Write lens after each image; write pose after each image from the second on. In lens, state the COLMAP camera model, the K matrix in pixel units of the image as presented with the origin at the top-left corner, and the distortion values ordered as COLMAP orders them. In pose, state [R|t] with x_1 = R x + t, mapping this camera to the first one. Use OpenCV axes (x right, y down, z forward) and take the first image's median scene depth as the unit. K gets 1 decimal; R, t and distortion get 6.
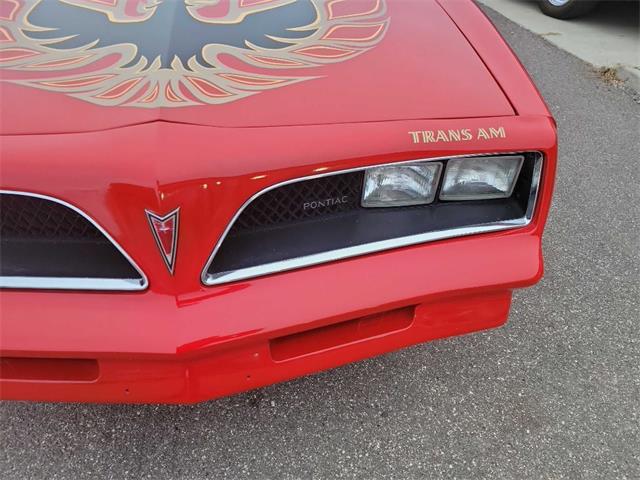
lens RADIAL K [[450.2, 0, 322.8], [0, 450.2, 234.5], [0, 0, 1]] dist [0.070788, -0.058796]
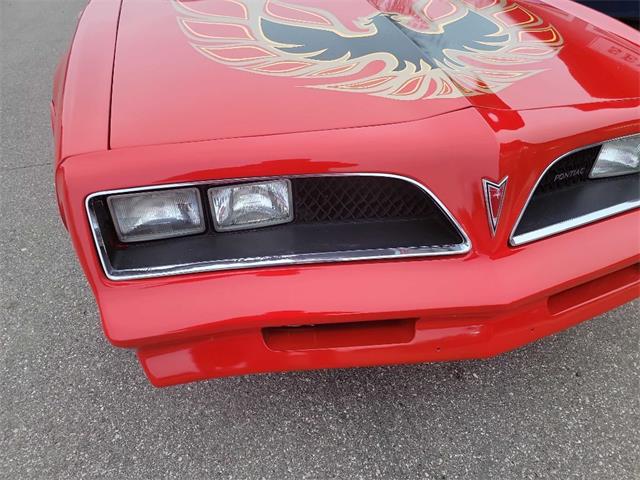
lens RADIAL K [[450.2, 0, 322.8], [0, 450.2, 234.5], [0, 0, 1]] dist [0.070788, -0.058796]
pose [[0.993064, -0.080012, 0.086153, -0.656481], [0.085362, 0.994522, -0.060321, 0.088305], [-0.080855, 0.067257, 0.994454, -0.089195]]
